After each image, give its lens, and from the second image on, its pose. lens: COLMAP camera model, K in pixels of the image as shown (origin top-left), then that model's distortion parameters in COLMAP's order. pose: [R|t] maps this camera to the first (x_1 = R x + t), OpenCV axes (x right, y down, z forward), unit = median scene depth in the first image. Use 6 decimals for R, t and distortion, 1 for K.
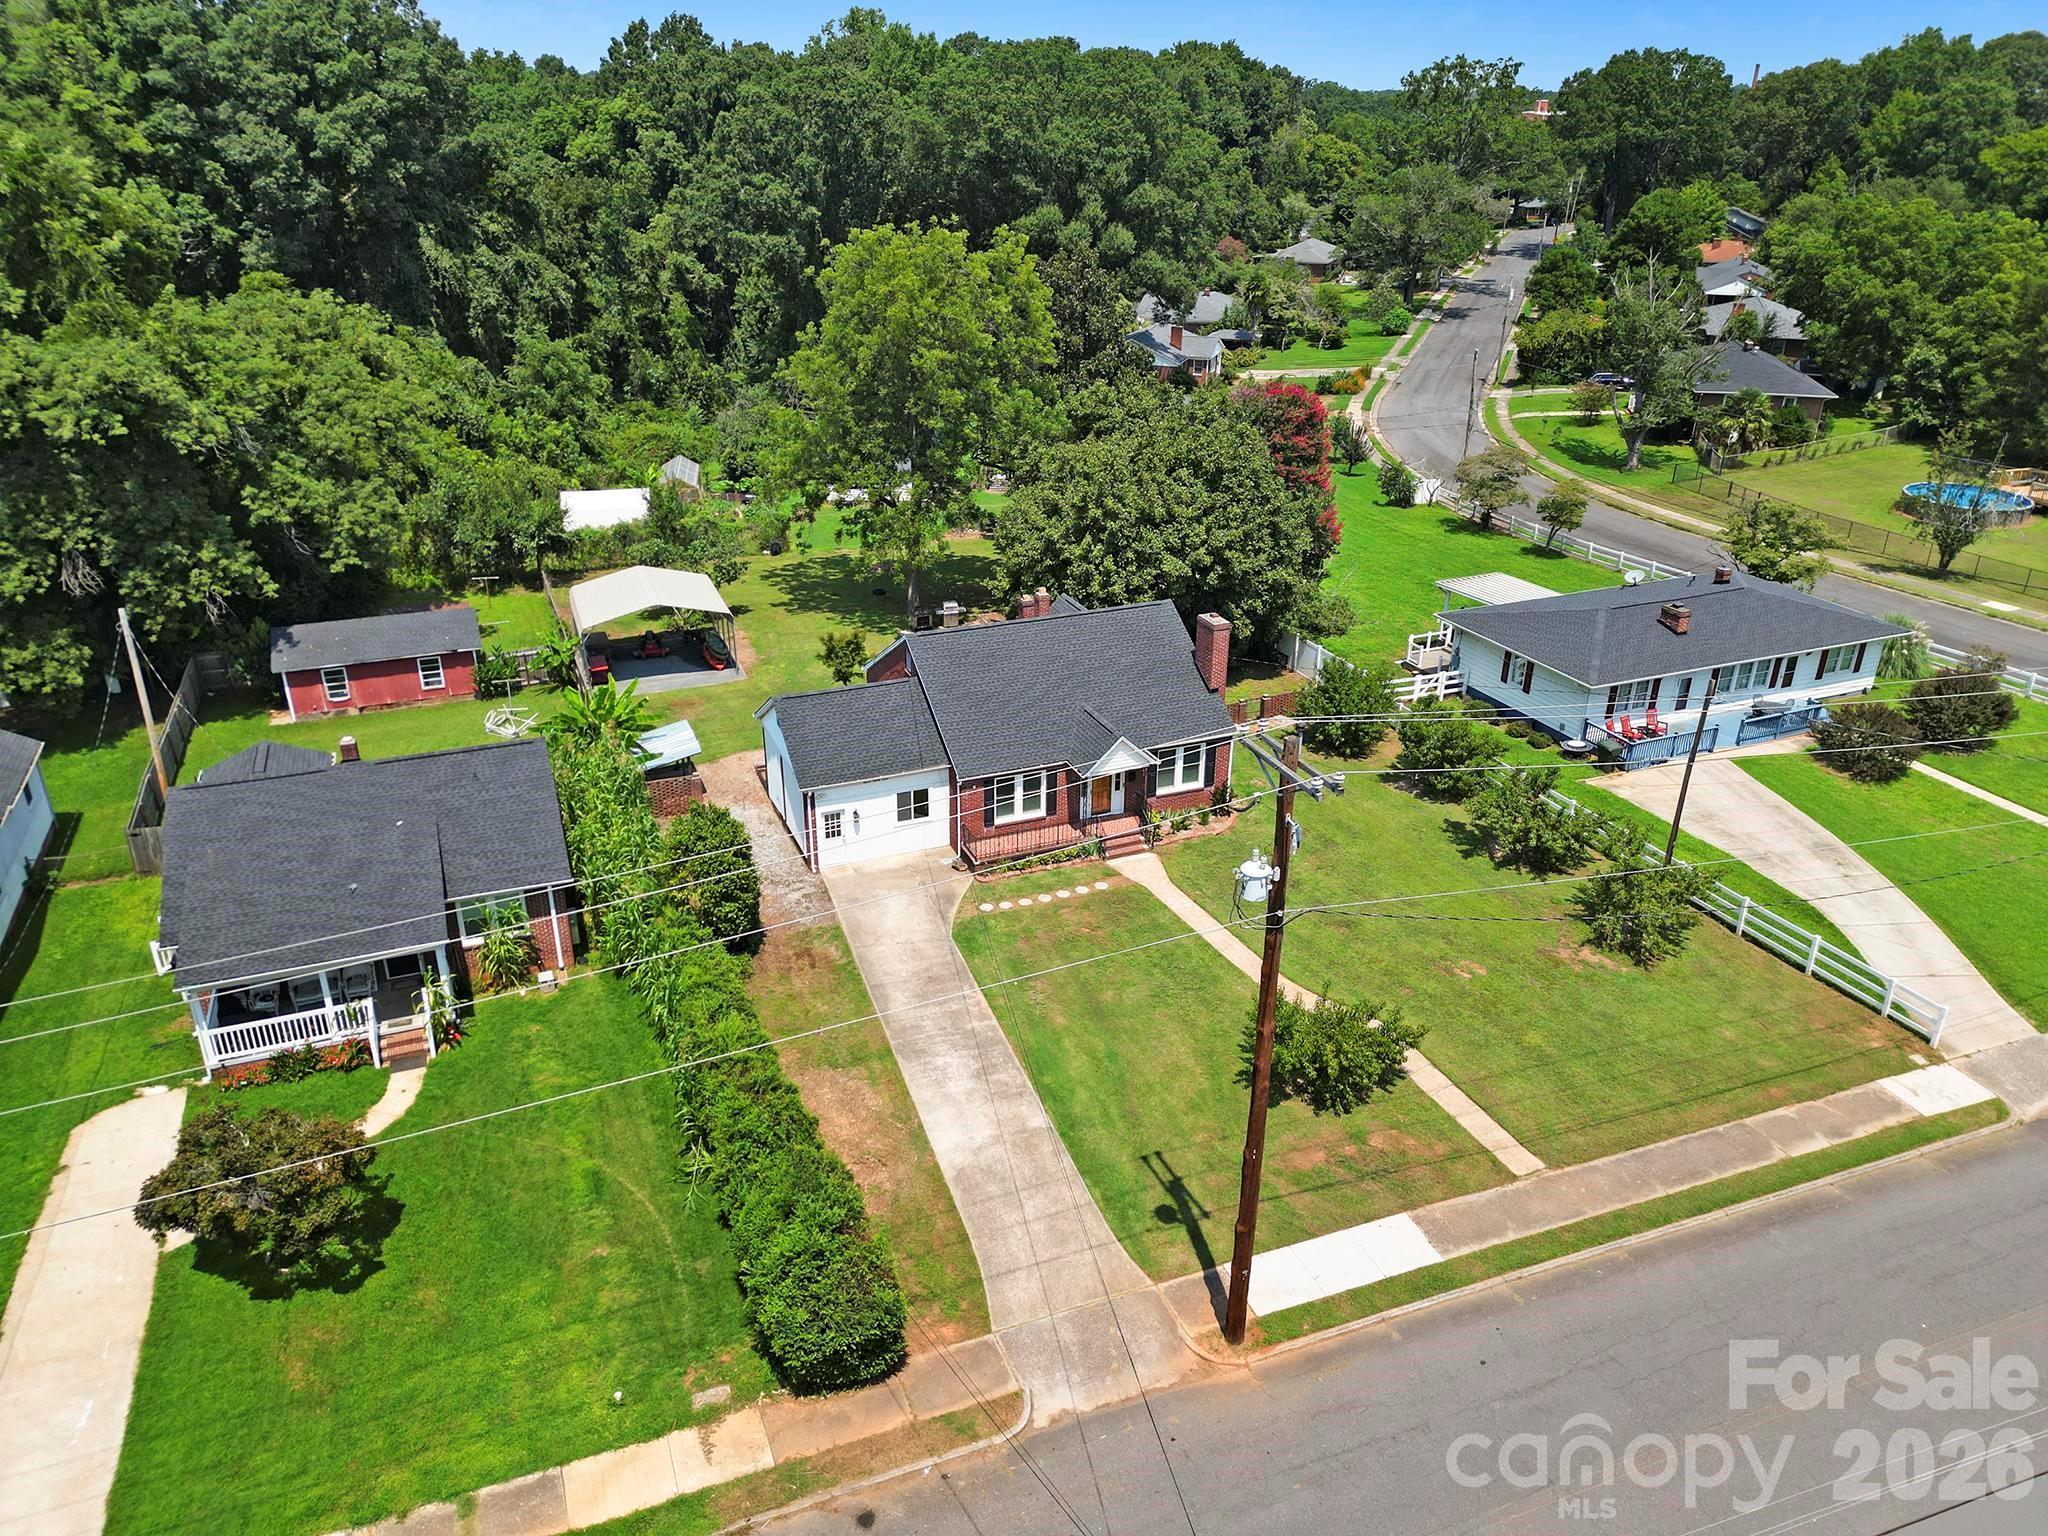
lens RADIAL K [[1428.4, 0, 1022.3], [0, 1428.4, 773.2], [0, 0, 1]] dist [0.067037, -0.065548]
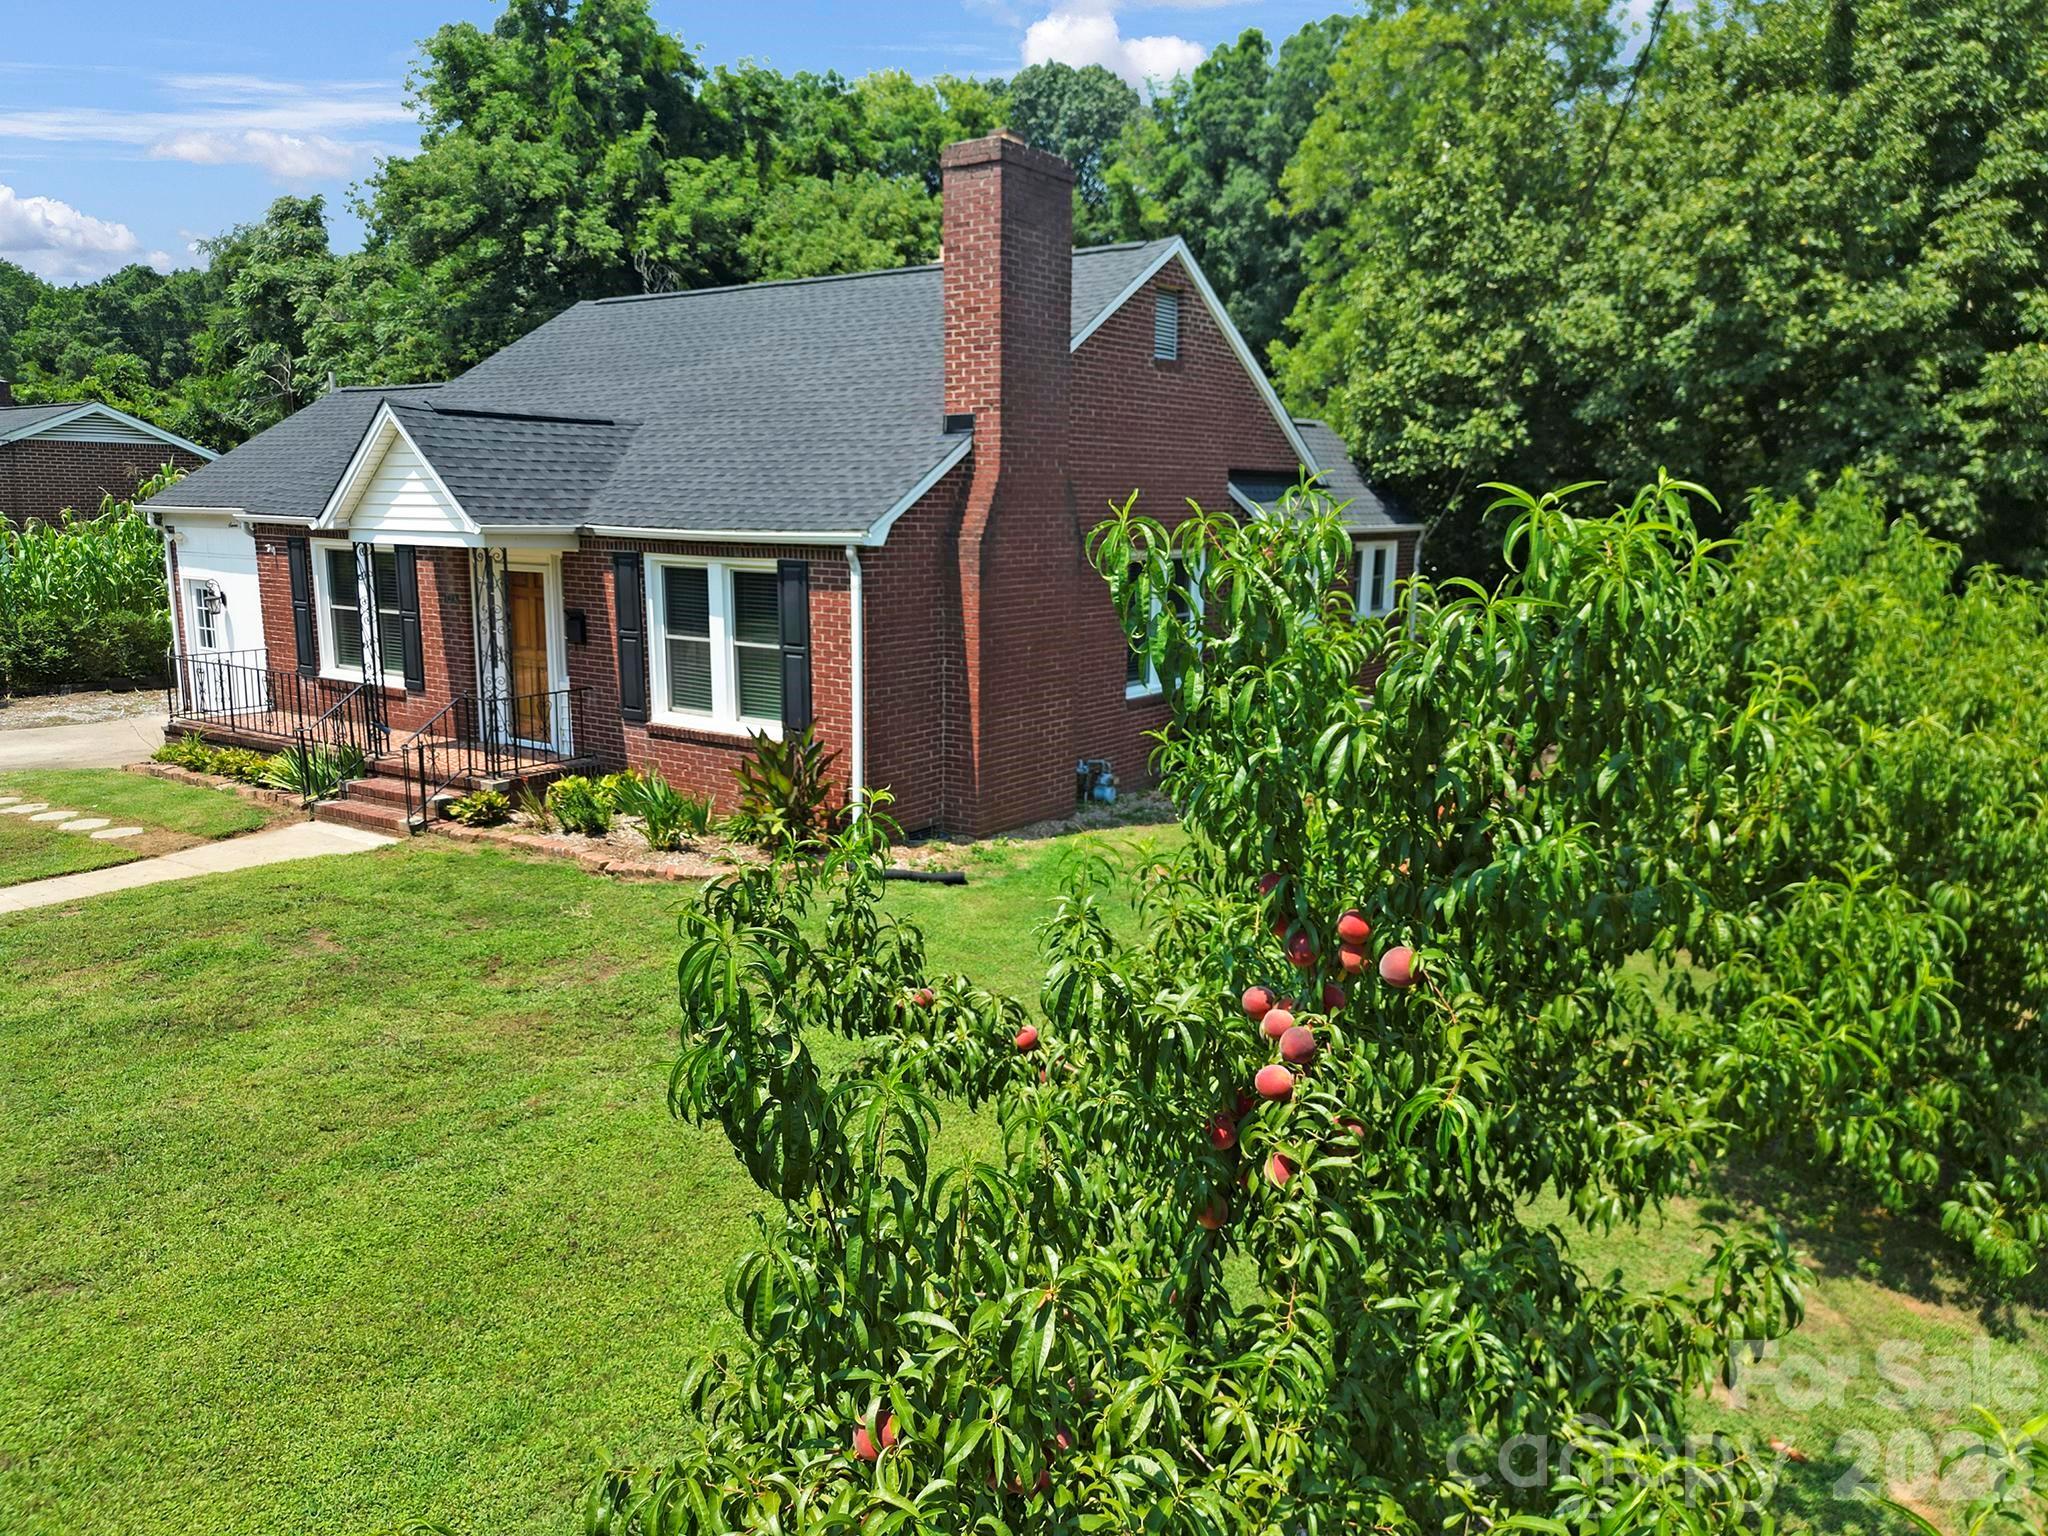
lens RADIAL K [[1454.7, 0, 1024.0], [0, 1454.7, 768.0], [0, 0, 1]] dist [0.018925, -0.002407]
pose [[0.535759, 0.152892, -0.830413, 0.335623], [-0.362433, 0.929904, -0.062622, 0.012826], [0.762630, 0.334519, 0.553617, 0.786163]]
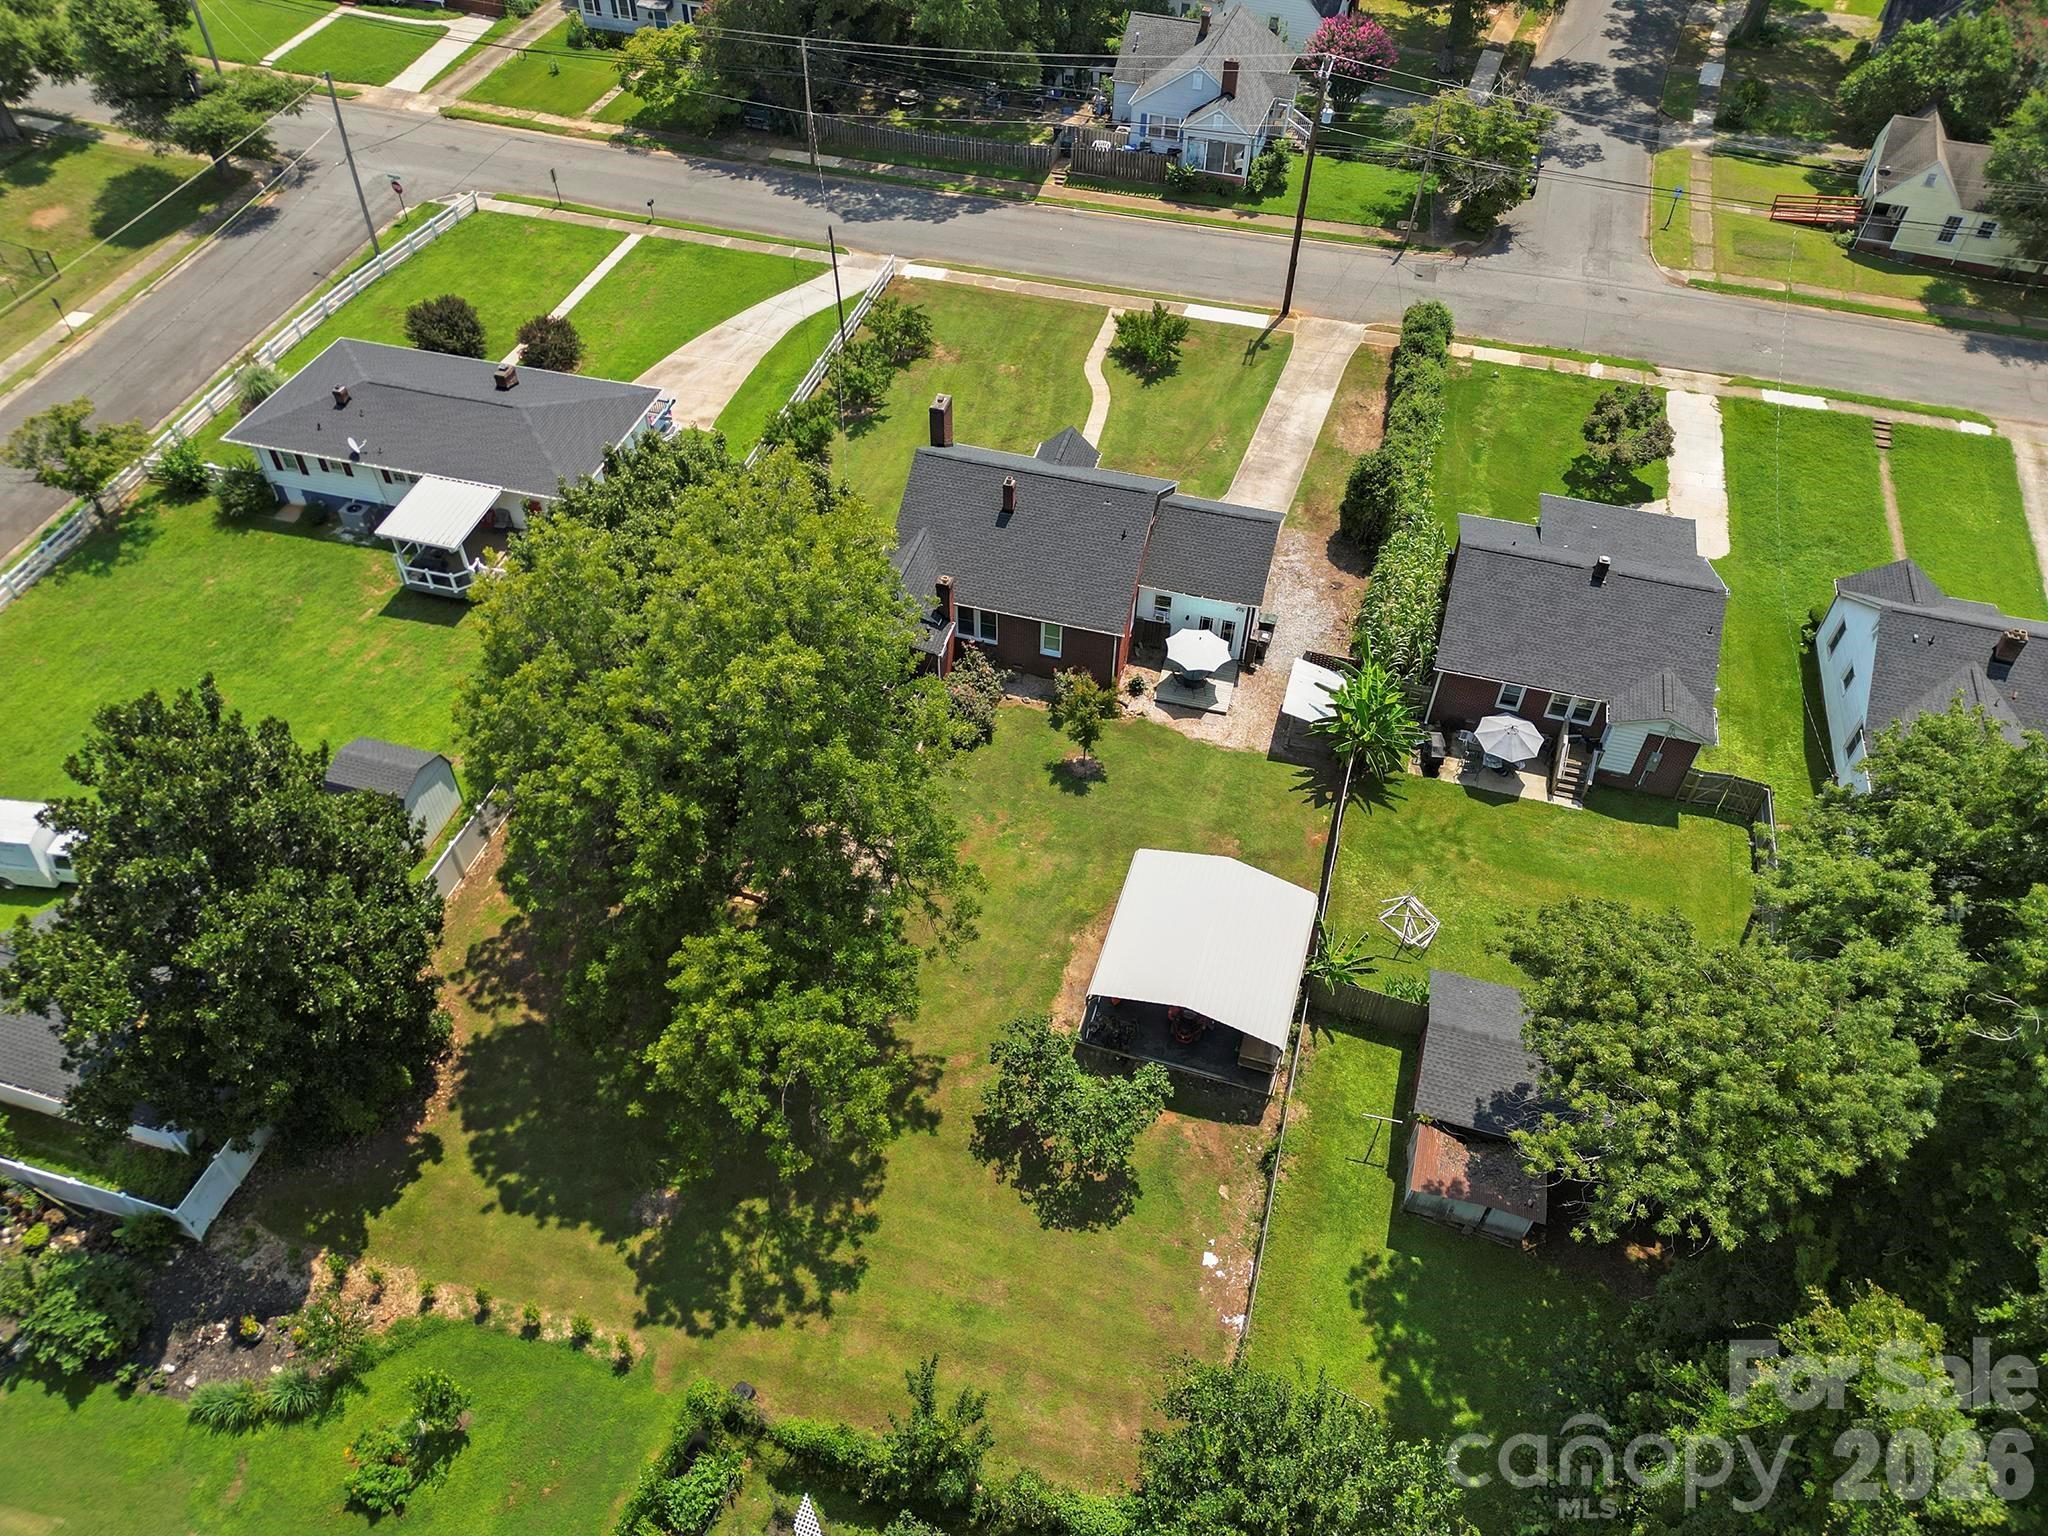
lens RADIAL K [[1428.4, 0, 1022.3], [0, 1428.4, 773.2], [0, 0, 1]] dist [0.067037, -0.065548]
pose [[-0.786827, -0.455220, 0.416747, -0.514901], [0.245632, 0.388489, 0.888111, -0.938799], [-0.566188, 0.801156, -0.193857, 1.286202]]
